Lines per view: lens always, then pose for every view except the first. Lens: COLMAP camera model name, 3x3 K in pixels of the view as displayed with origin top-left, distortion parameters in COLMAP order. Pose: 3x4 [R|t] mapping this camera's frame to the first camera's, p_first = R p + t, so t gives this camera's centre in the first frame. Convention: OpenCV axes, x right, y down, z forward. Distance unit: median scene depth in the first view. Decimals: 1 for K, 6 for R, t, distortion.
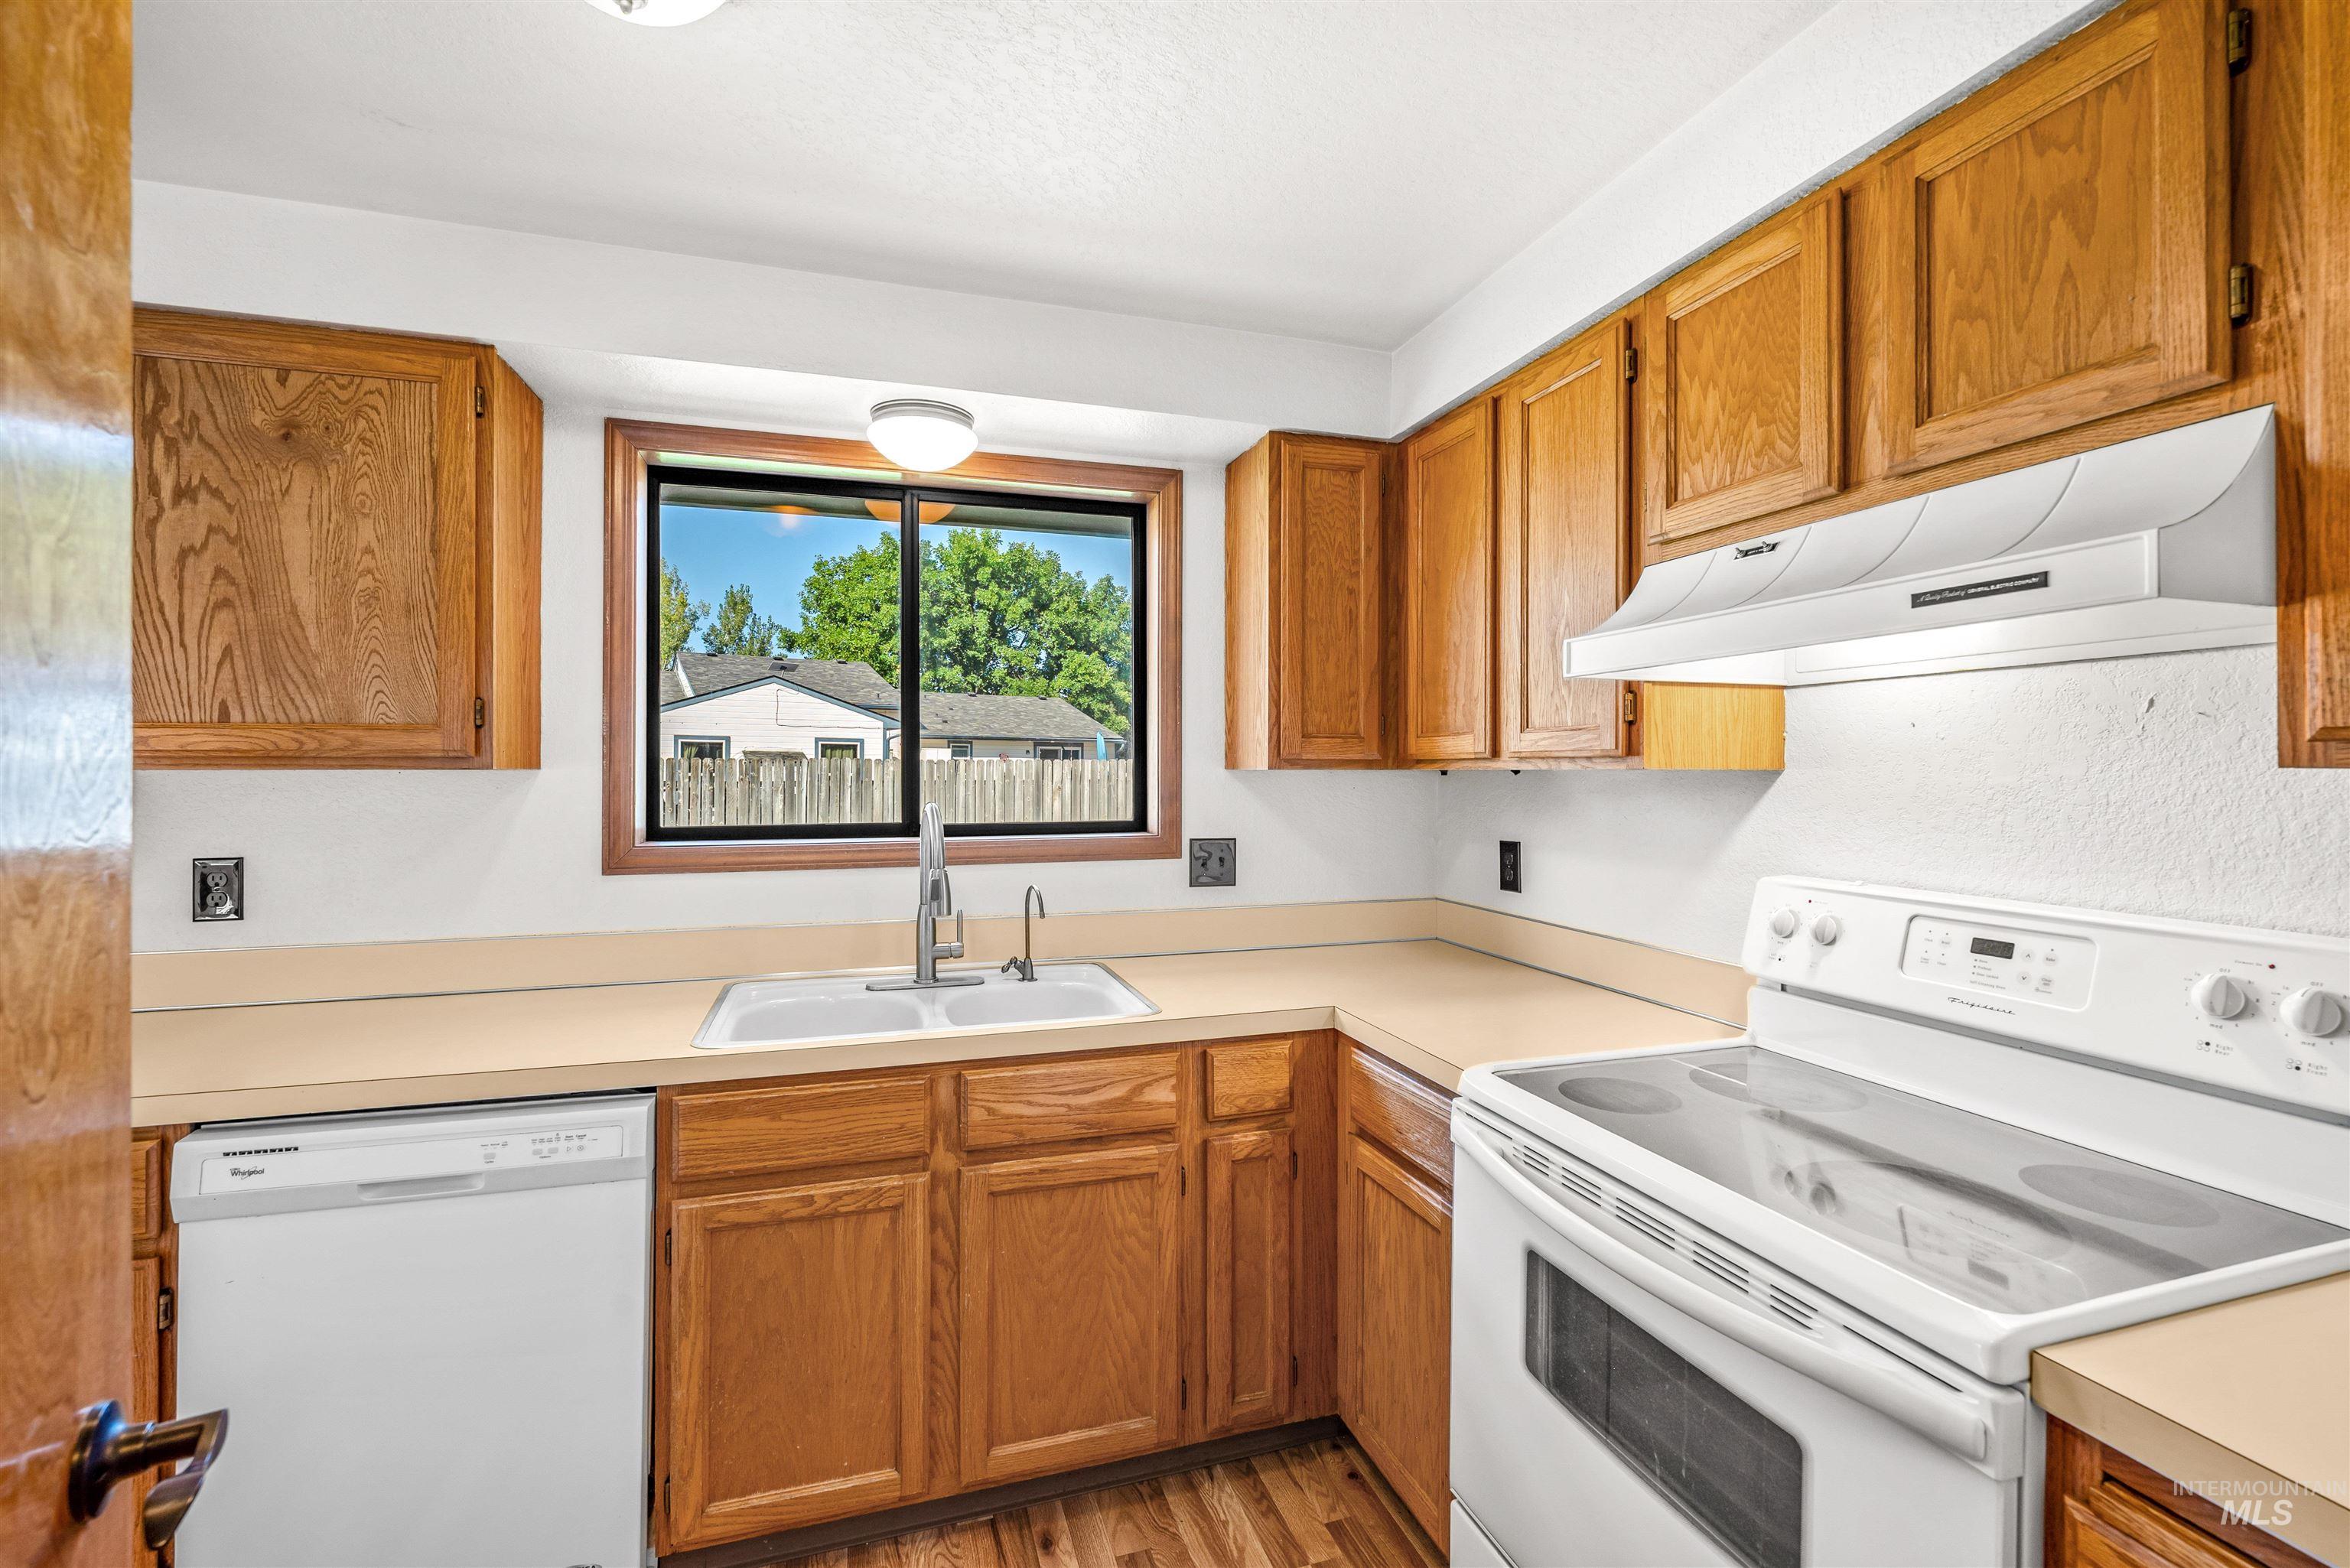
lens RADIAL K [[987.7, 0, 1177.1], [0, 987.7, 765.0], [0, 0, 1]] dist [-0.006830, 0.000680]
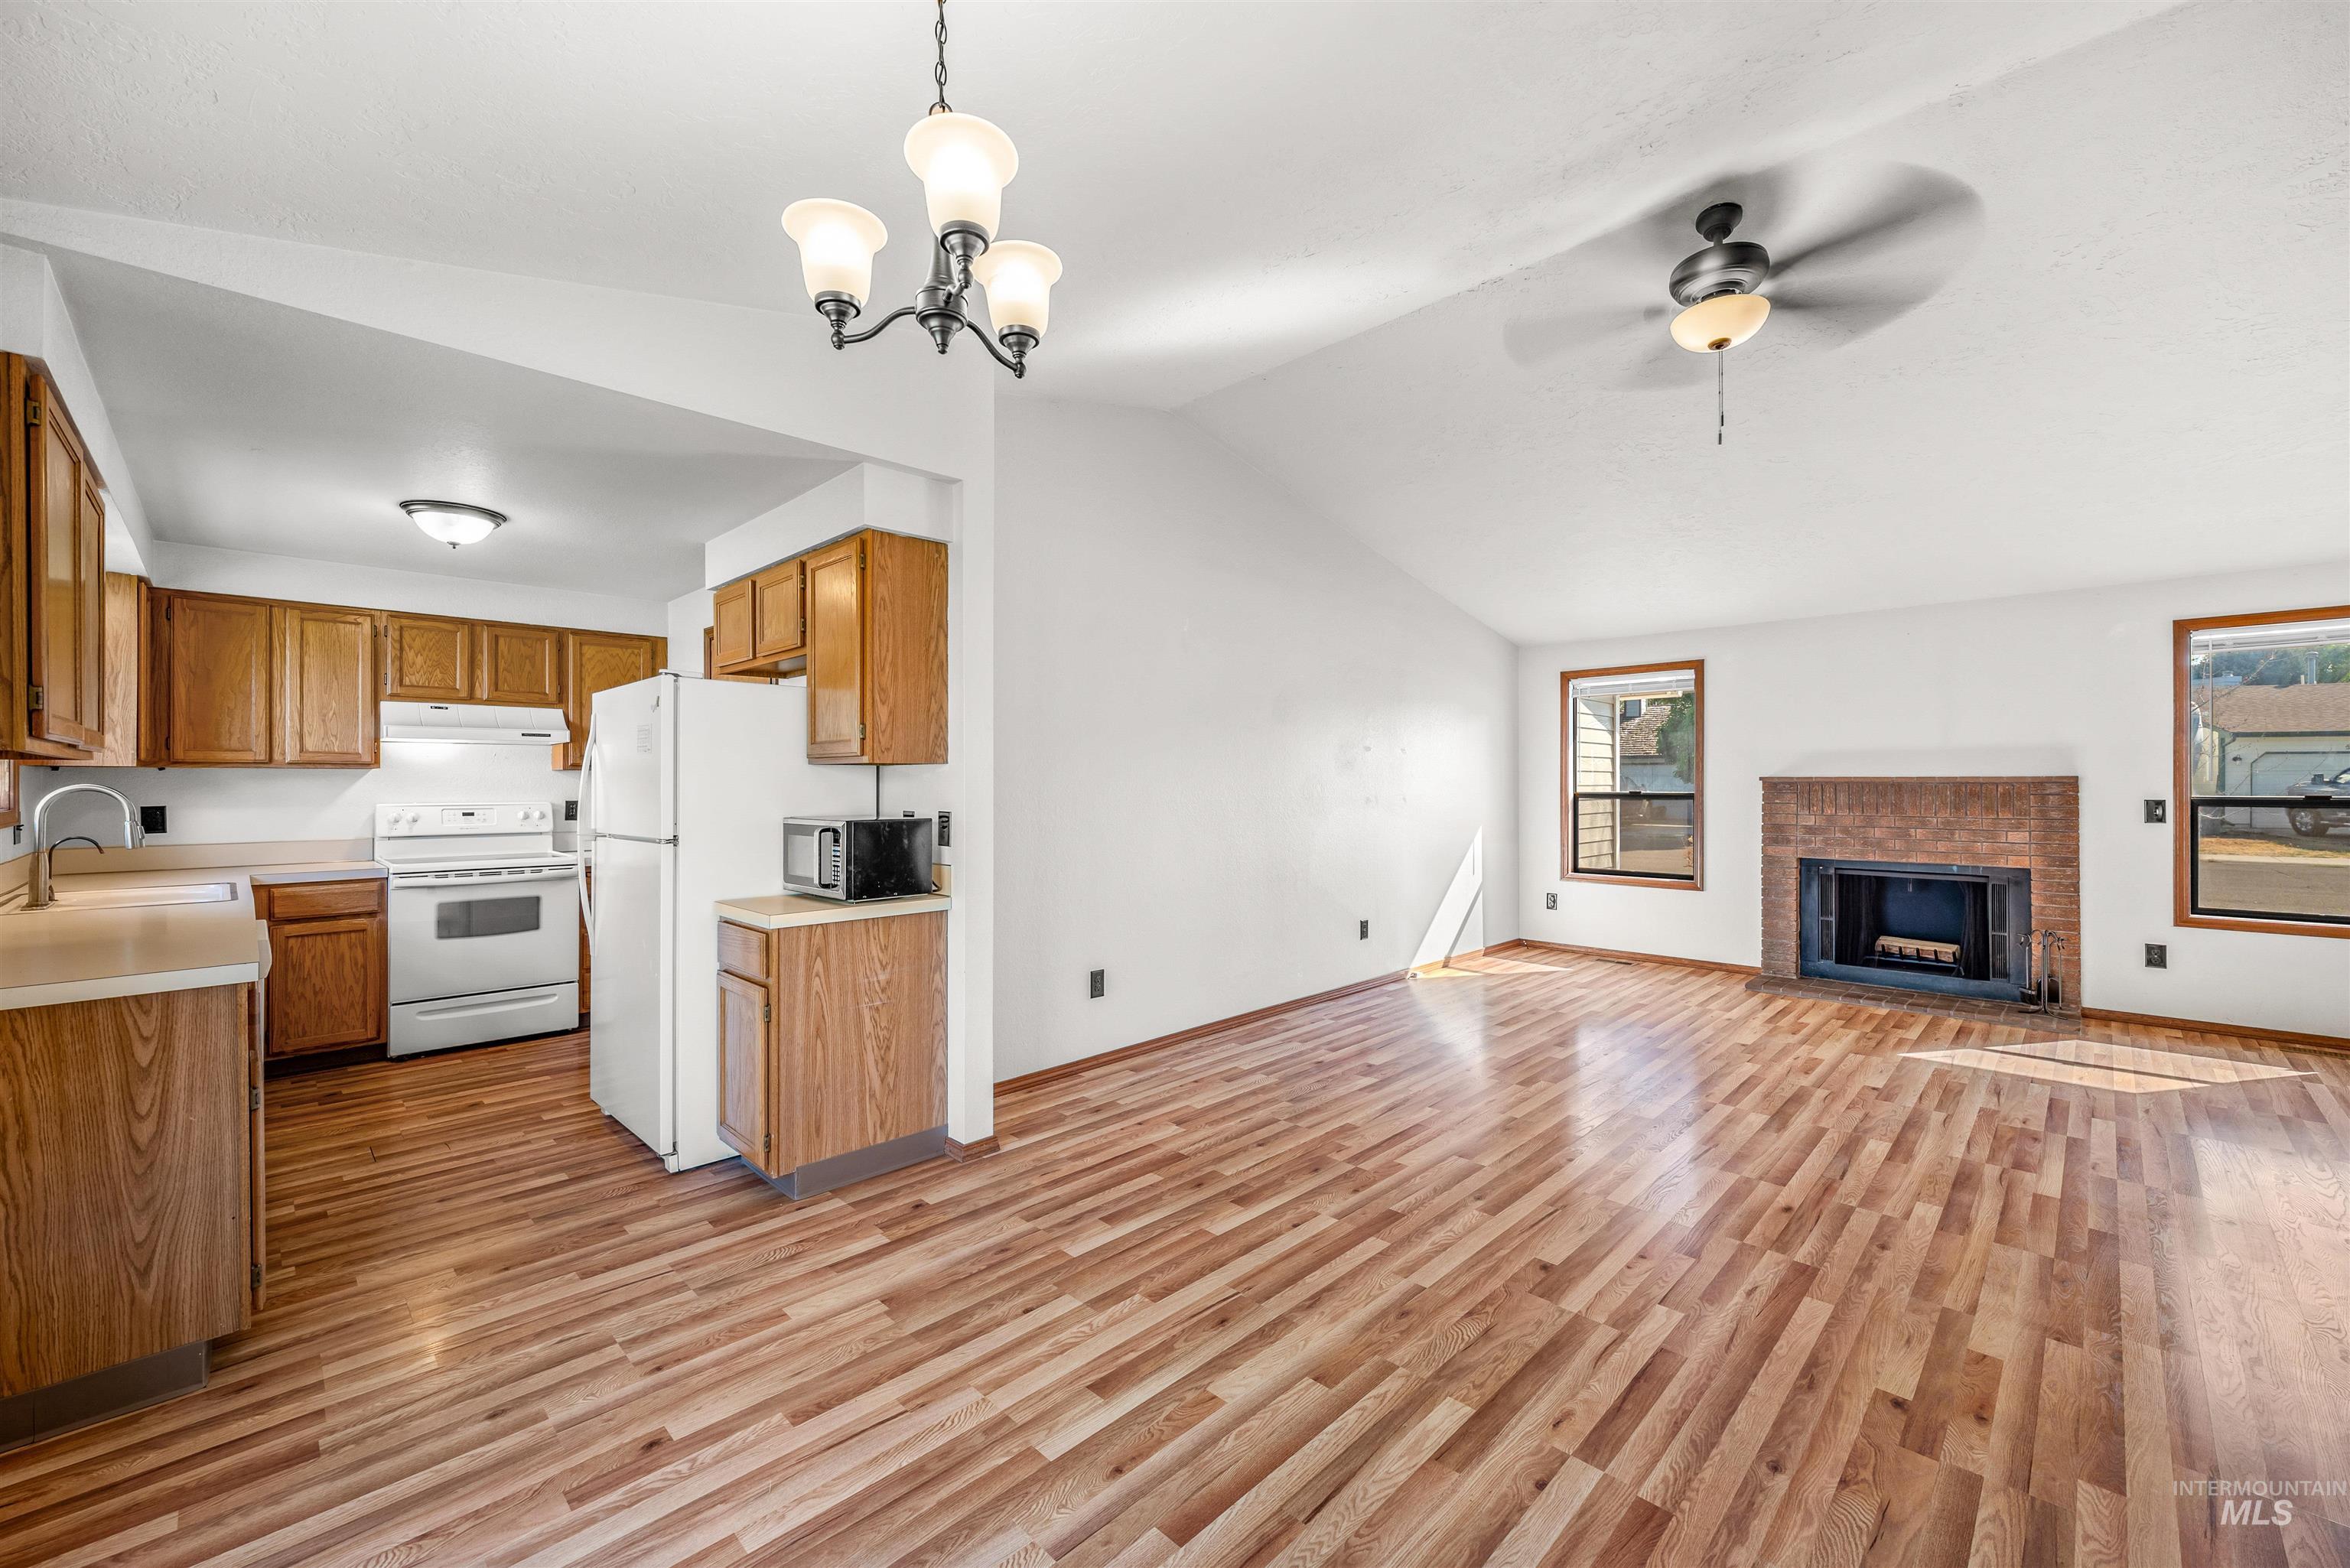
lens RADIAL K [[941.8, 0, 1177.5], [0, 941.8, 779.9], [0, 0, 1]] dist [-0.002357, -0.000236]
pose [[-0.462036, 0.000971, 0.886861, -3.081405], [-0.004491, 0.999984, -0.003435, 0.036755], [-0.886850, -0.005570, -0.462024, 0.165615]]
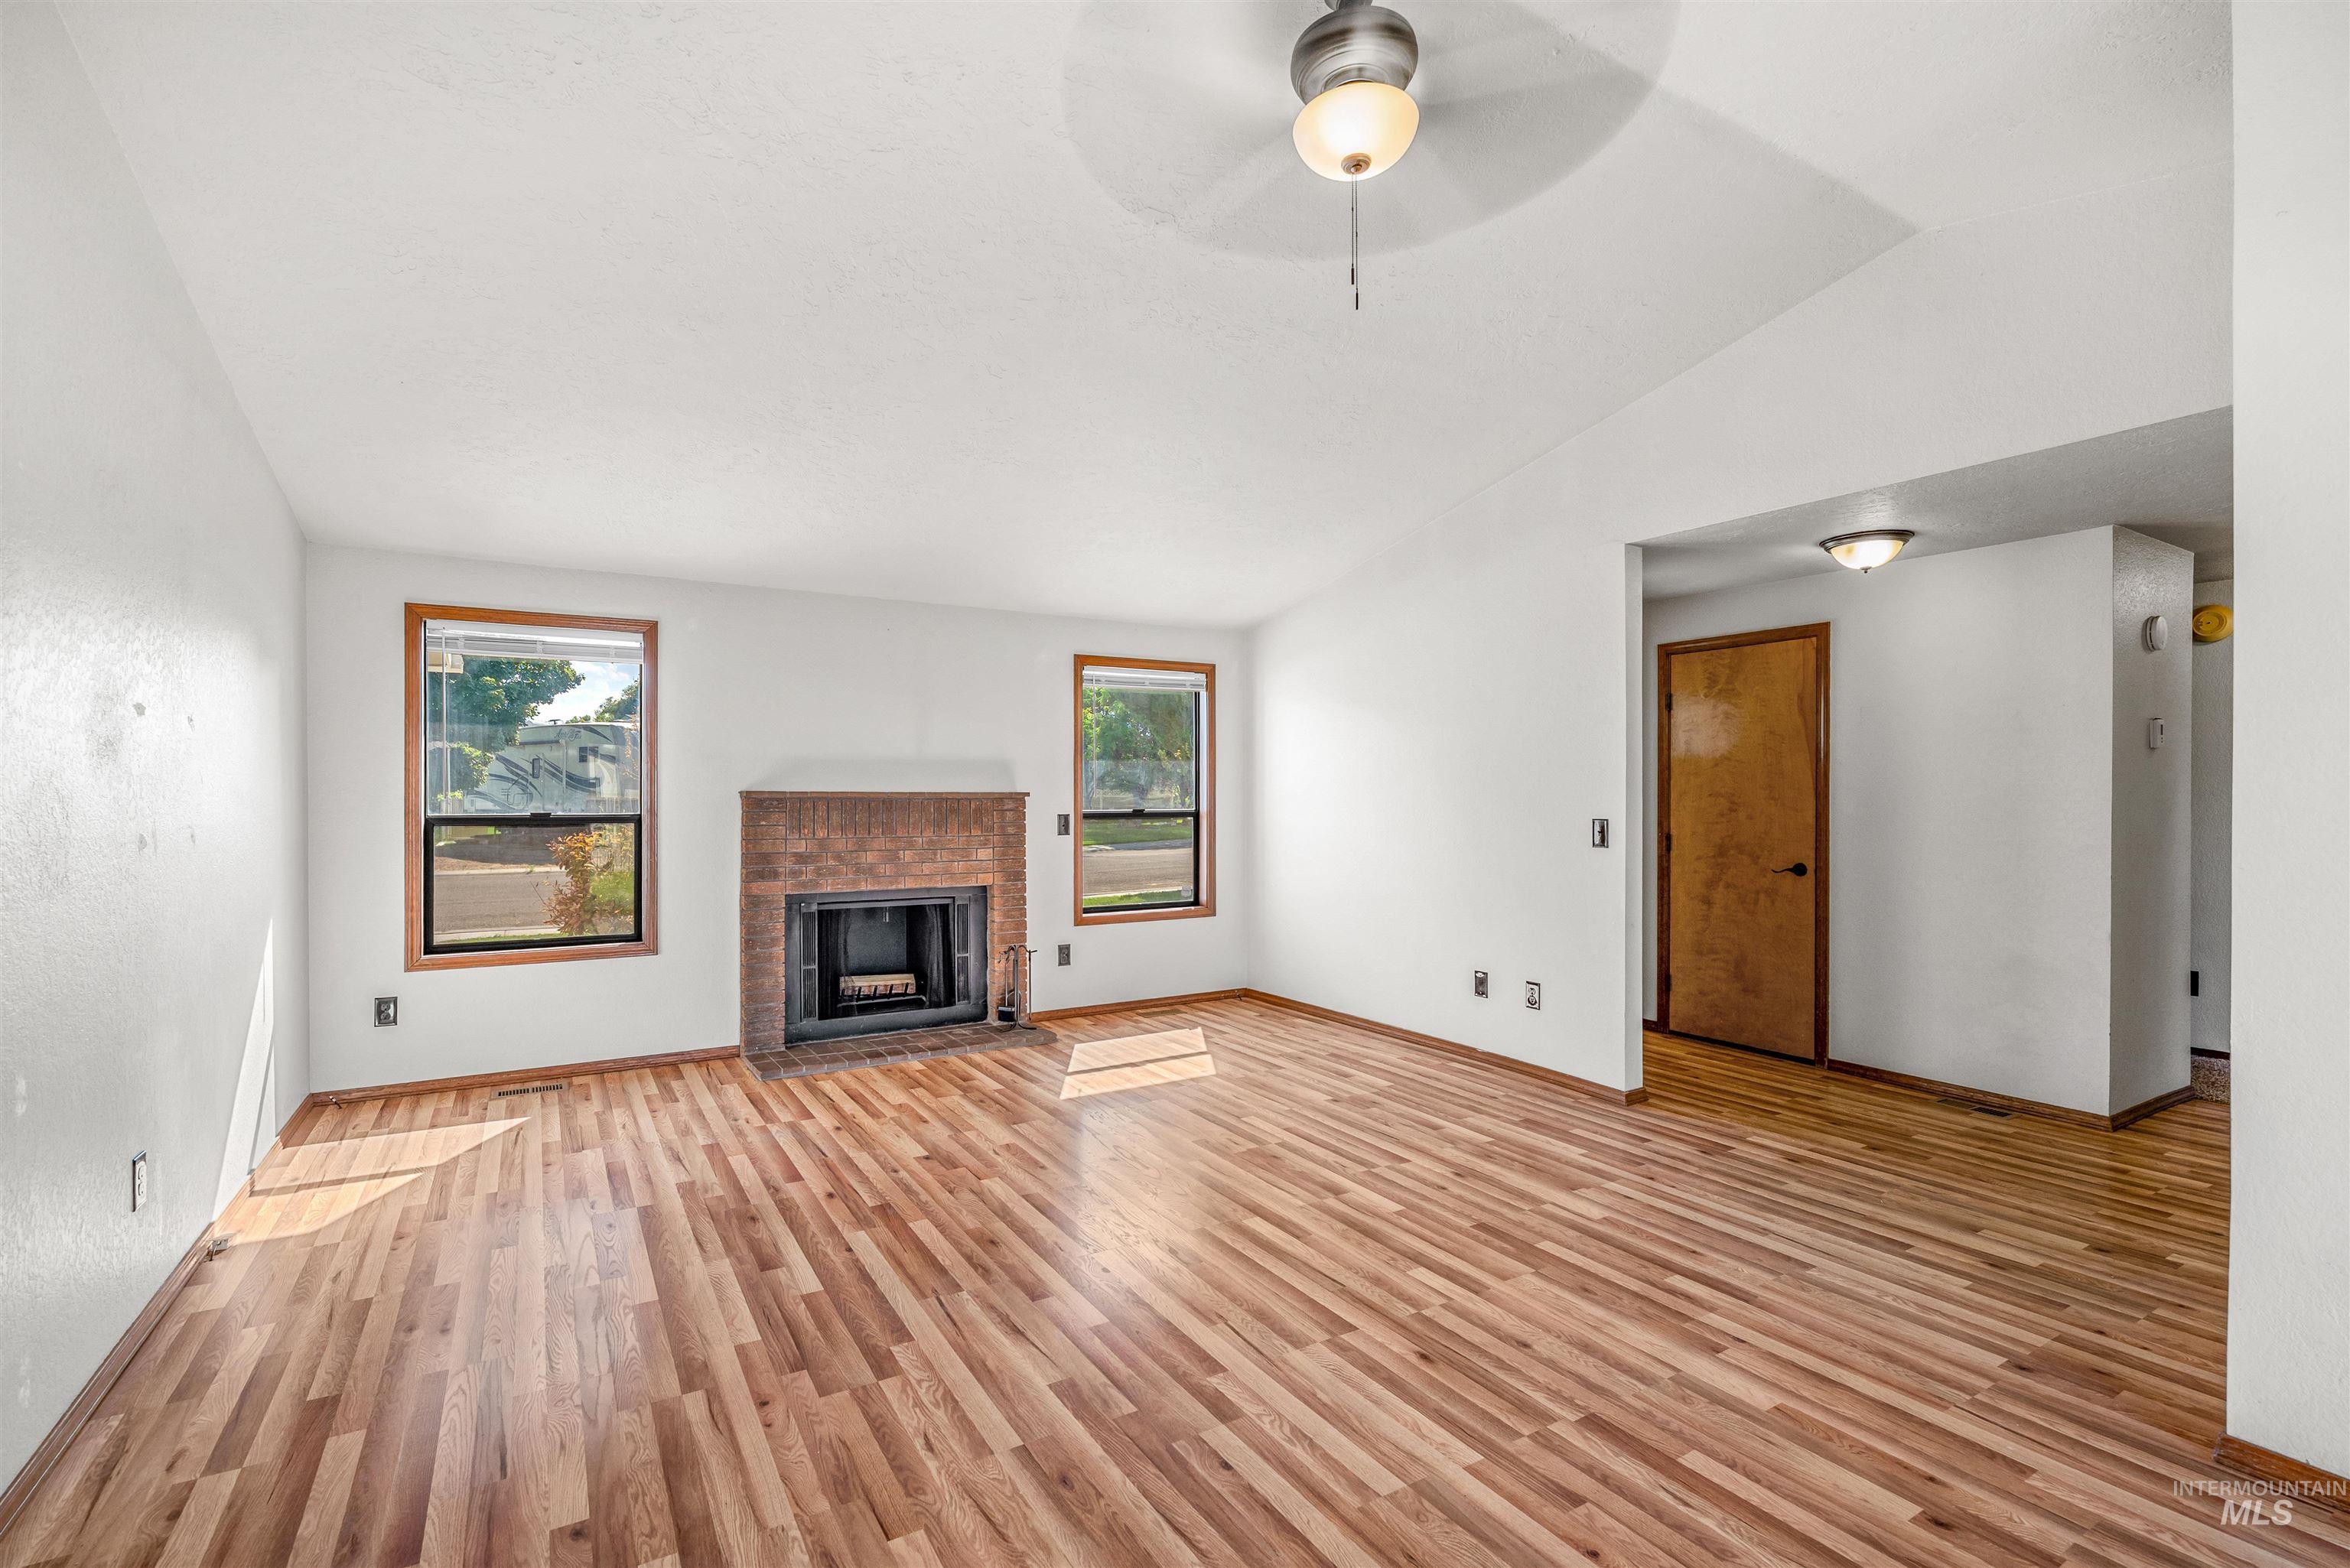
lens RADIAL K [[1049.8, 0, 1151.2], [0, 1049.8, 795.7], [0, 0, 1]] dist [-0.002219, 0.001047]
pose [[-0.976275, 0.001364, -0.216530, -1.354496], [0.003096, 0.999966, -0.007661, 0.039311], [0.216512, -0.008150, -0.976246, -0.278983]]
